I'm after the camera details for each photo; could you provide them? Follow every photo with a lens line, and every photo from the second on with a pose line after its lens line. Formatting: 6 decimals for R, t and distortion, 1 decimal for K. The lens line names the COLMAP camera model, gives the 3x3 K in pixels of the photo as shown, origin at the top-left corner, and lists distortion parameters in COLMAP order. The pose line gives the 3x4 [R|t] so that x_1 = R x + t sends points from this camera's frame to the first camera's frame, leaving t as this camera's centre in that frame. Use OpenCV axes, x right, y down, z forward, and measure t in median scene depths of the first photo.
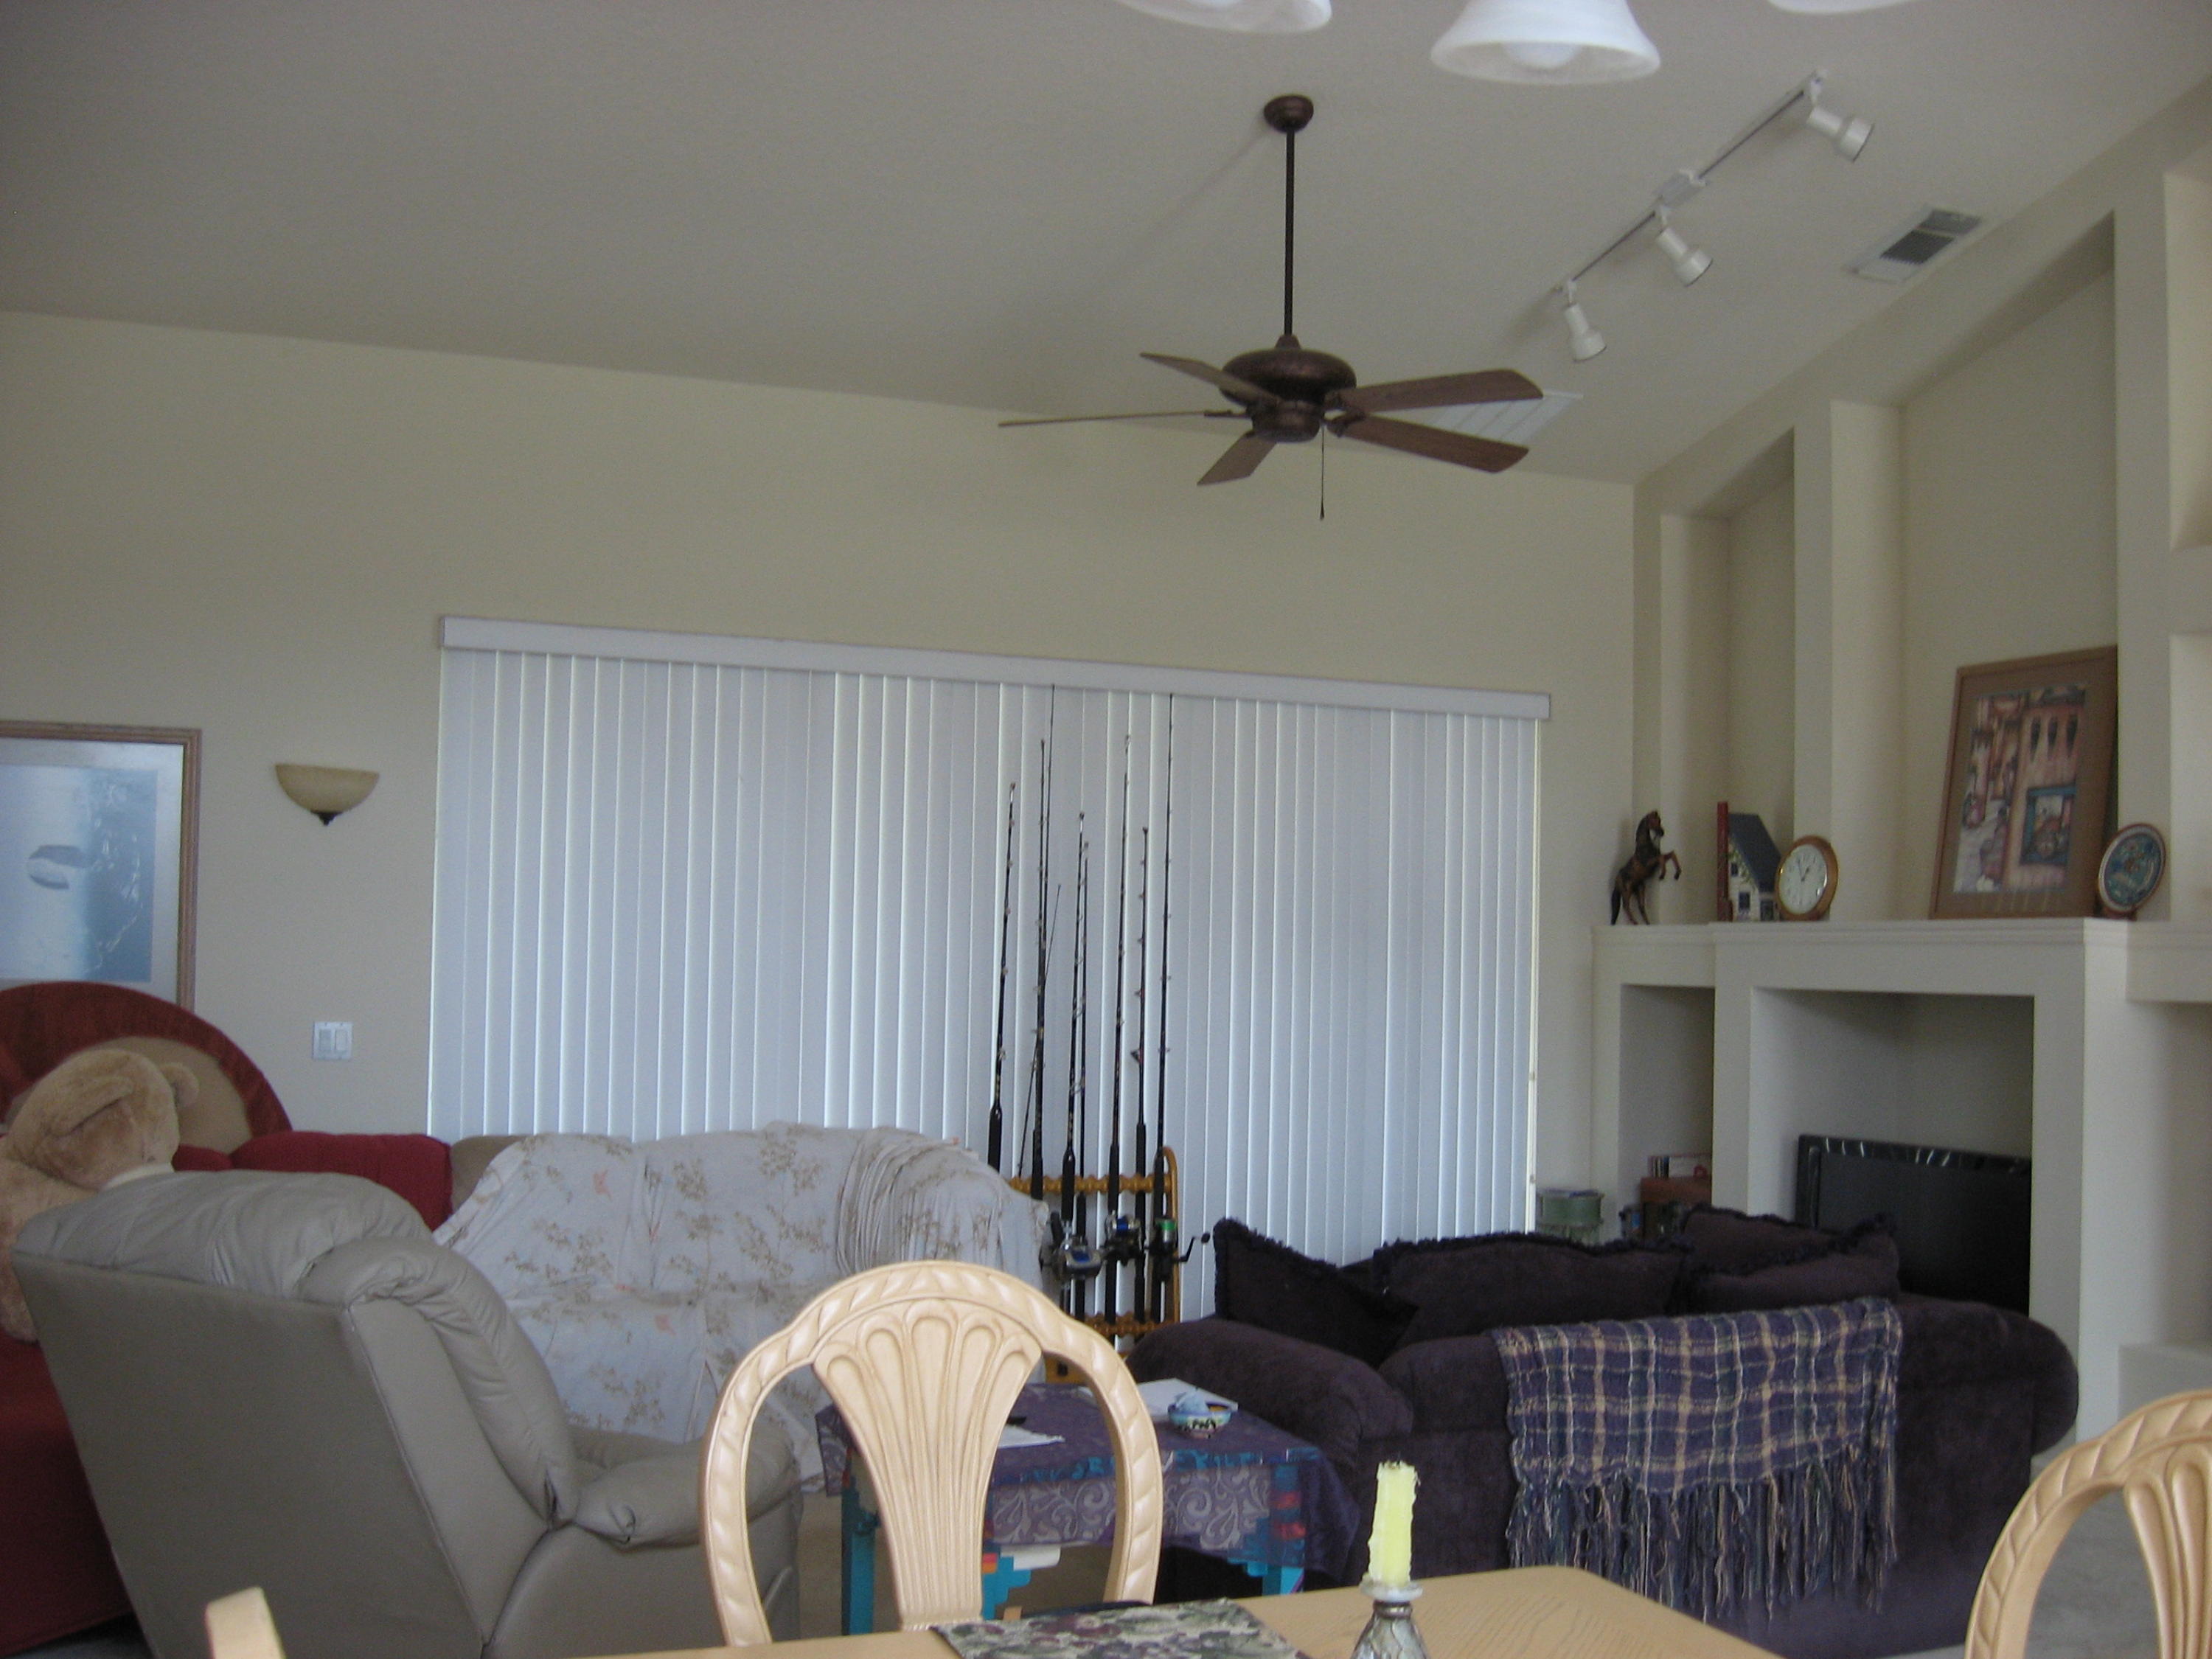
lens RADIAL K [[2271.2, 0, 1105.5], [0, 2271.2, 871.9], [0, 0, 1]] dist [-0.139836, 0.071257]
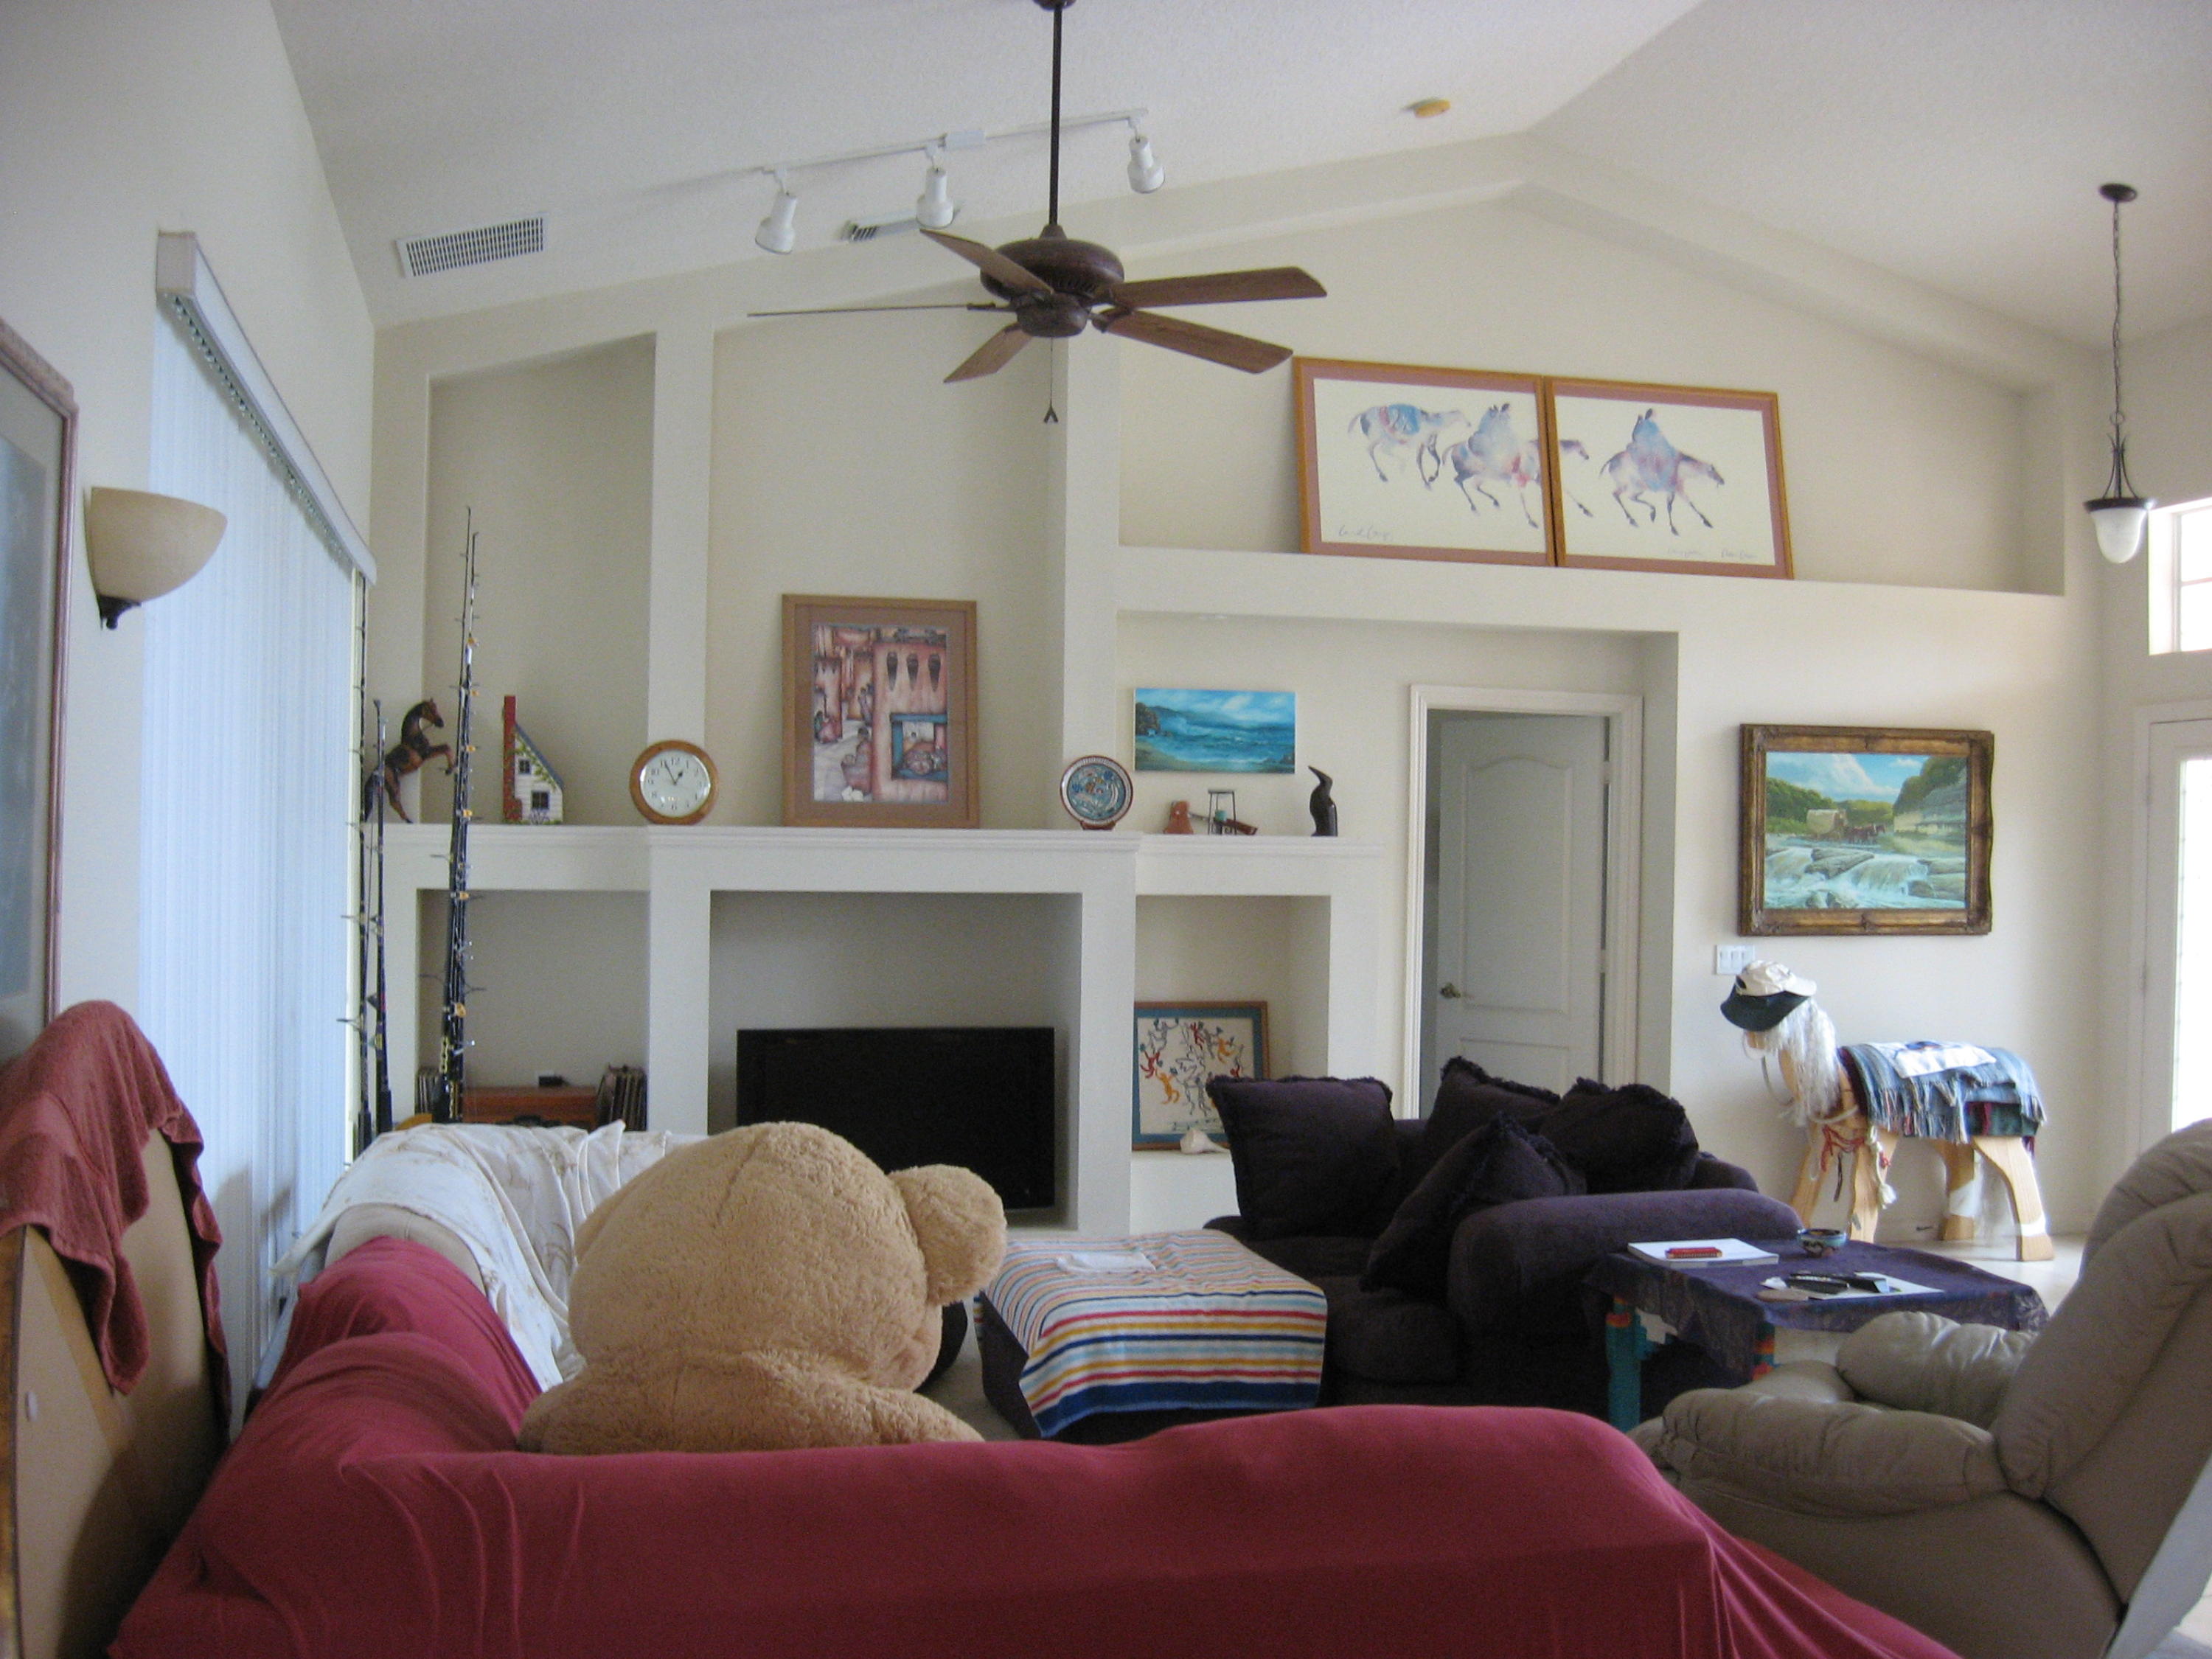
lens RADIAL K [[2271.2, 0, 1105.5], [0, 2271.2, 871.9], [0, 0, 1]] dist [-0.139836, 0.071257]
pose [[0.141934, -0.030599, 0.989403, -0.730556], [-0.045400, 0.998269, 0.037386, -0.004072], [-0.988834, -0.050225, 0.140299, 0.708302]]
